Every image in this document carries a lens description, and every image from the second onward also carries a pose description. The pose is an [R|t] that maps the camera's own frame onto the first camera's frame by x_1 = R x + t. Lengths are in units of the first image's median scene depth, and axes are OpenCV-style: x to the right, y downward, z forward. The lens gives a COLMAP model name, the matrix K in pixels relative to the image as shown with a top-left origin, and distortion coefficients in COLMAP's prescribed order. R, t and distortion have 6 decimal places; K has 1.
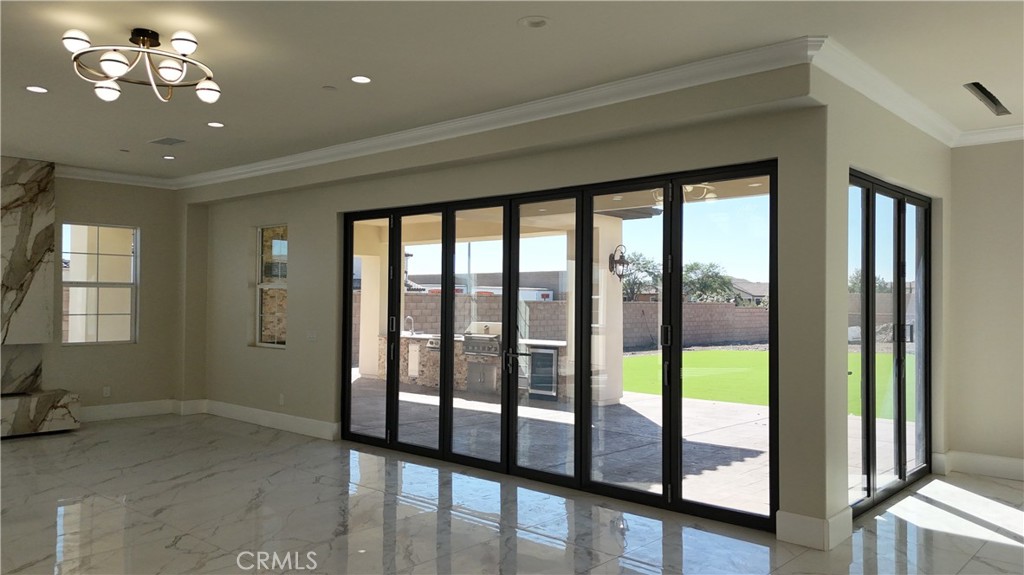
lens RADIAL K [[748.1, 0, 505.6], [0, 748.1, 289.1], [0, 0, 1]] dist [0.046389, -0.005269]
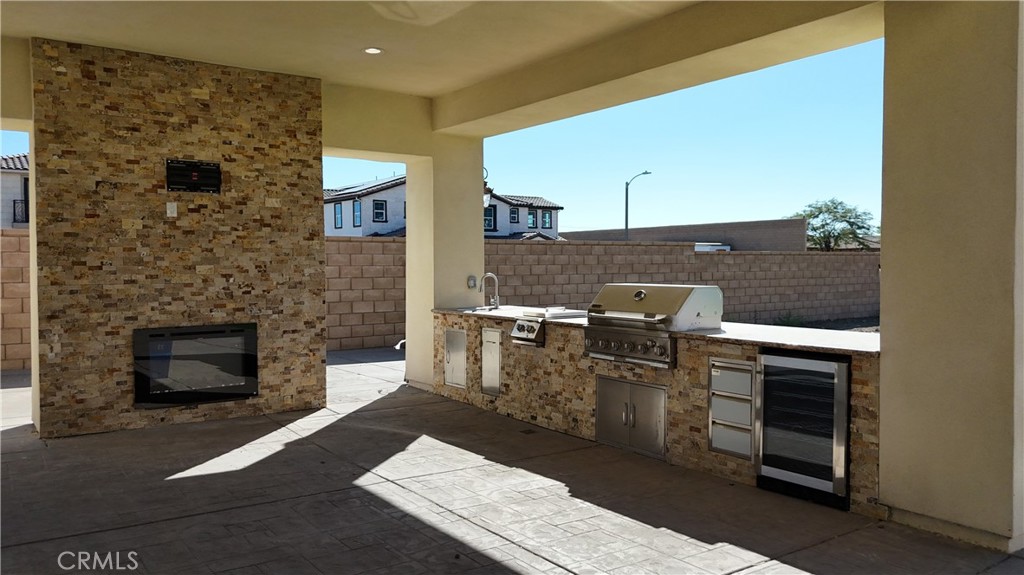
lens RADIAL K [[826.7, 0, 512.0], [0, 826.7, 287.5], [0, 0, 1]] dist [0.054034, -0.001522]
pose [[0.982110, -0.004075, -0.188266, -0.006908], [0.013138, 0.998812, 0.046917, 0.019990], [0.187851, -0.048551, 0.980997, 0.444981]]
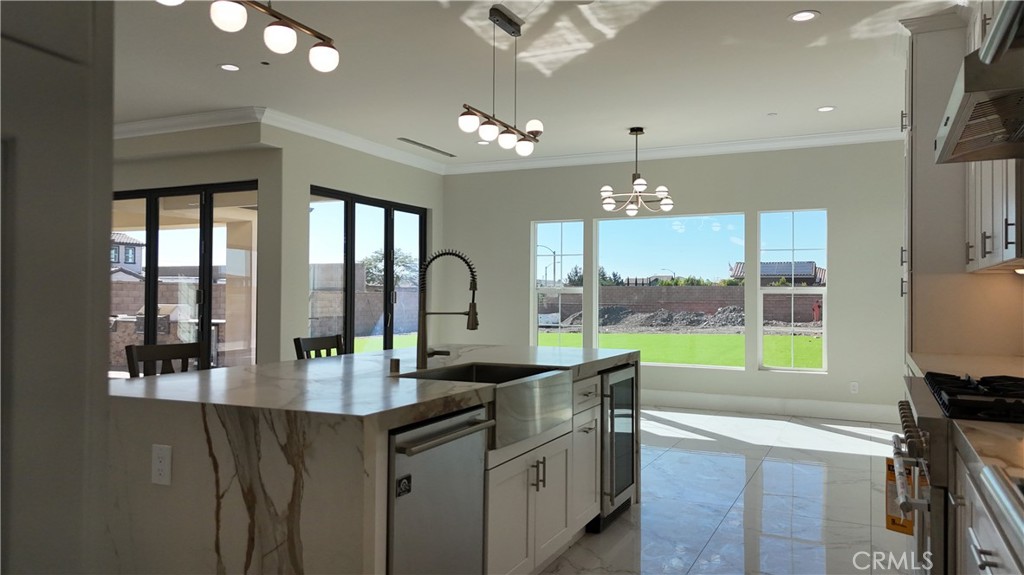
lens RADIAL K [[748.1, 0, 505.6], [0, 748.1, 289.1], [0, 0, 1]] dist [0.046389, -0.005269]
pose [[0.951485, 0.006888, 0.307618, 0.097446], [-0.009253, 0.999938, 0.006231, 0.009655], [-0.307556, -0.008775, 0.951490, -0.162084]]
